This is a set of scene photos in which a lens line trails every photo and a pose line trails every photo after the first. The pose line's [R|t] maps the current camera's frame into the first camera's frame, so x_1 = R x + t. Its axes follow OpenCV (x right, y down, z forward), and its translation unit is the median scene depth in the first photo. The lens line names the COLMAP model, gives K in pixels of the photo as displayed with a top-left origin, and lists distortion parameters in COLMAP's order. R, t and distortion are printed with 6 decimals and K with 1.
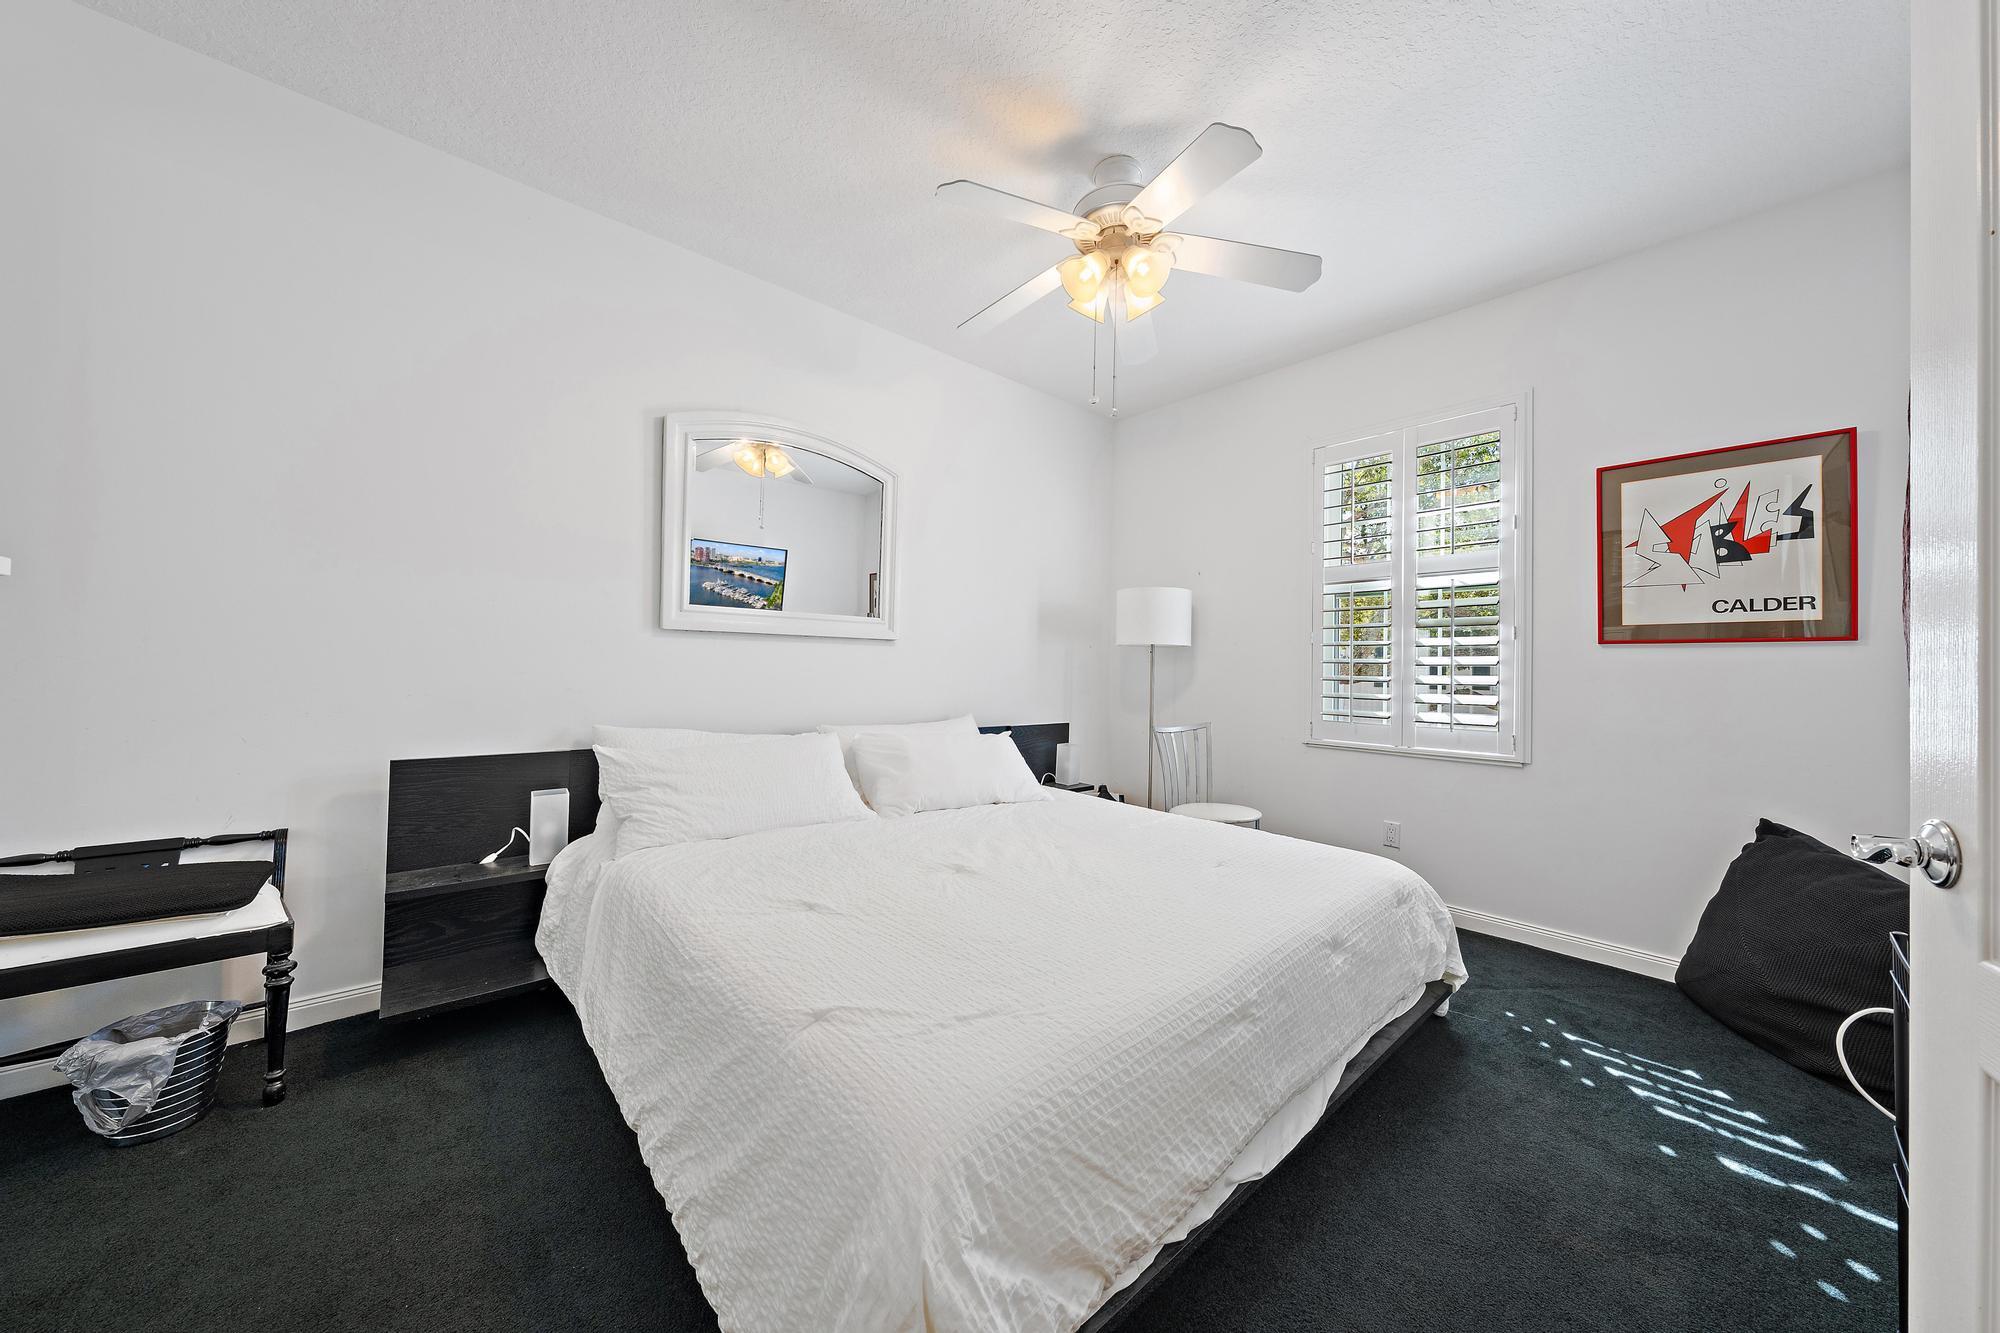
lens RADIAL K [[666.3, 0, 996.8], [0, 666.3, 664.0], [0, 0, 1]] dist [-0.001396, -0.000134]
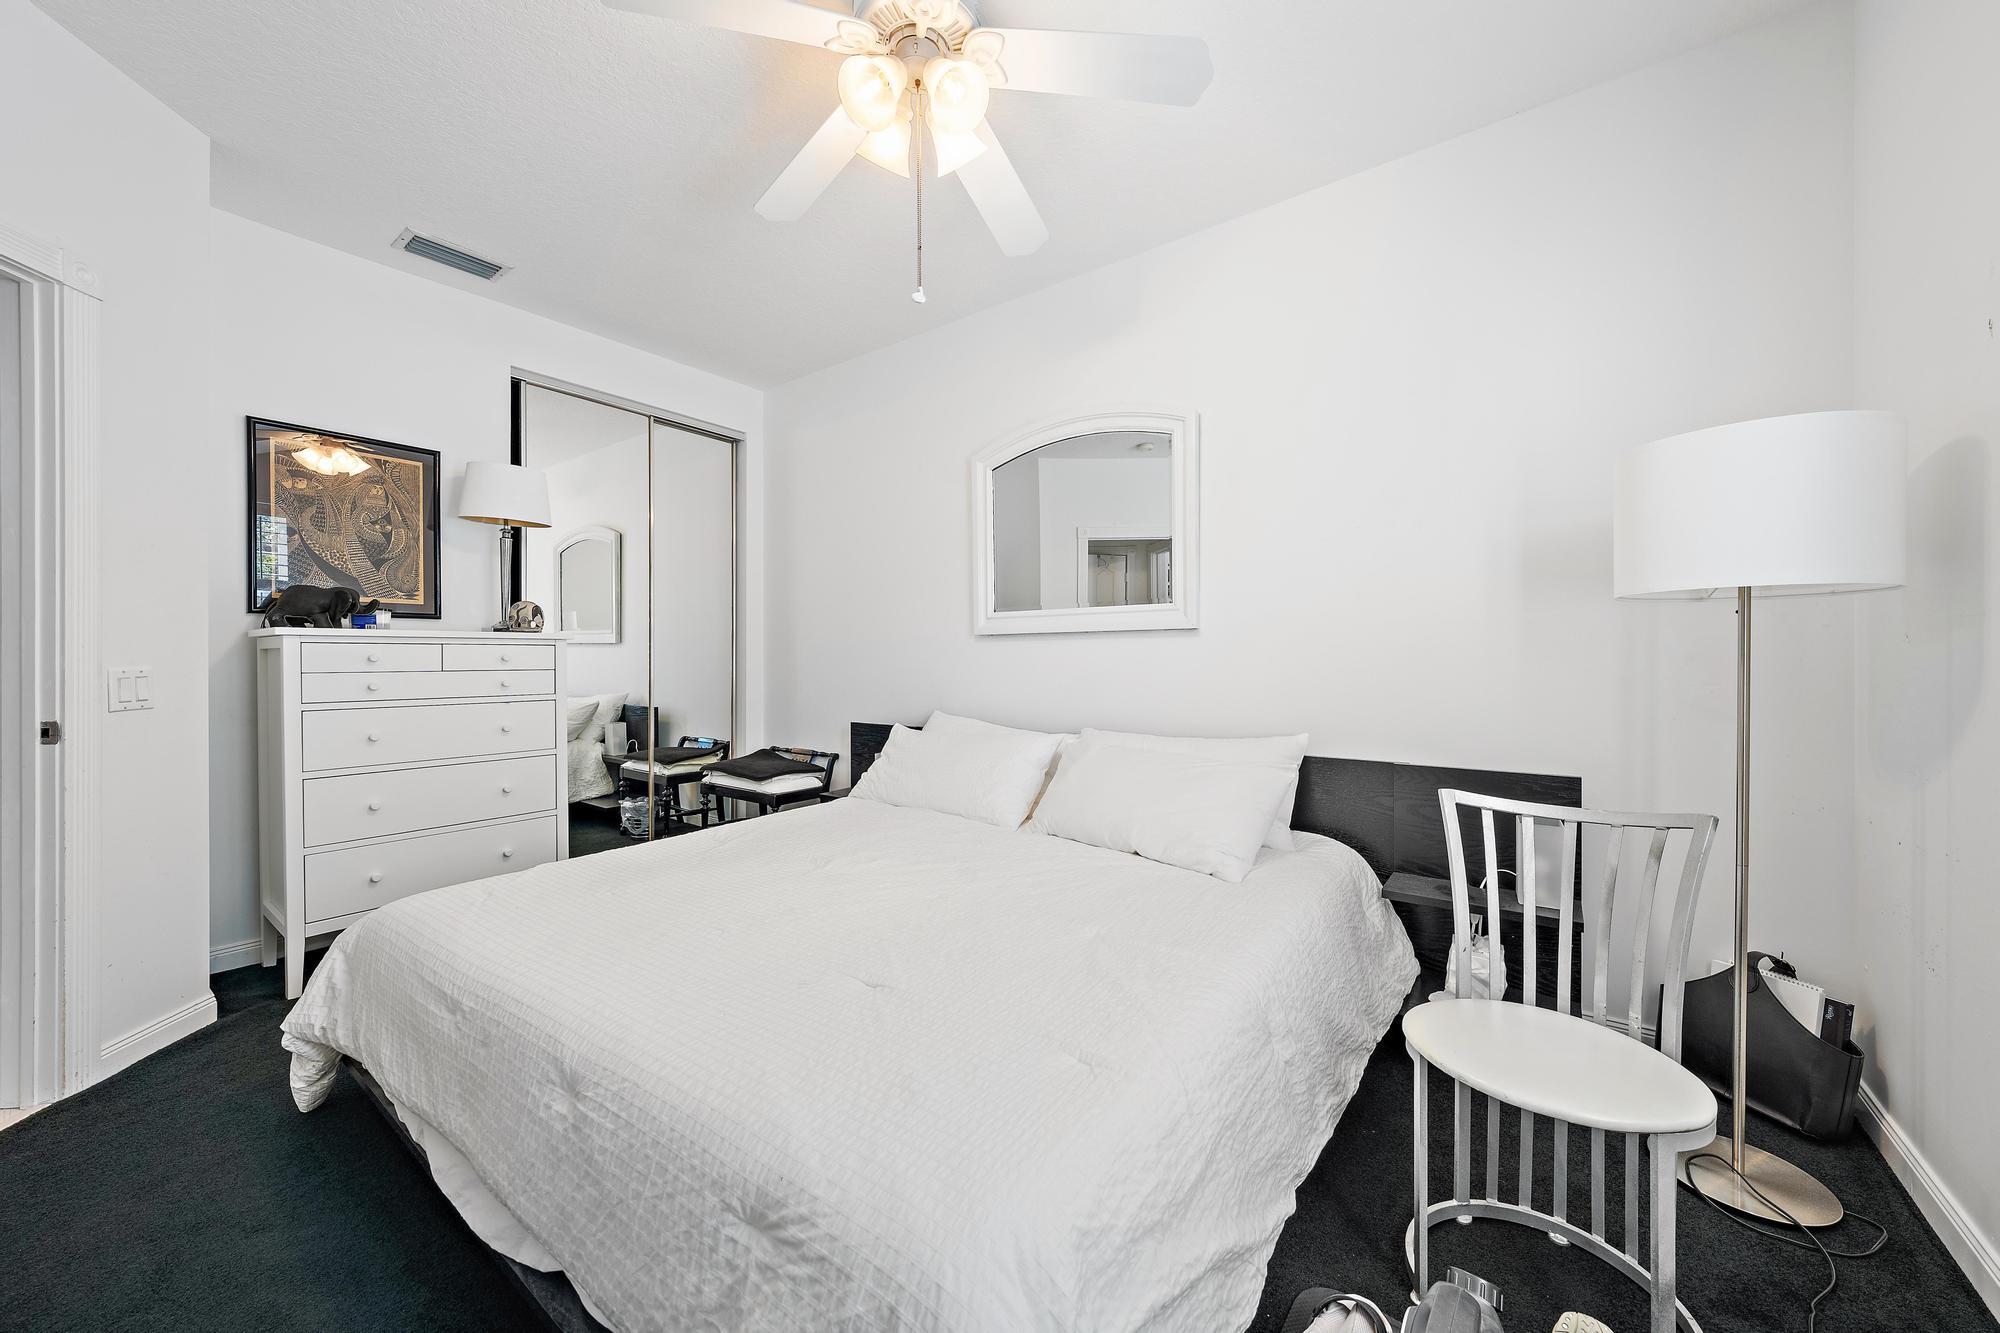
lens RADIAL K [[731.1, 0, 1000.0], [0, 731.1, 666.5], [0, 0, 1]] dist [-0.001511, -0.000513]
pose [[0.212941, -0.009522, -0.977019, 0.844085], [0.016108, 0.999851, -0.006234, 0.015059], [0.976932, -0.014410, 0.213063, 0.820214]]
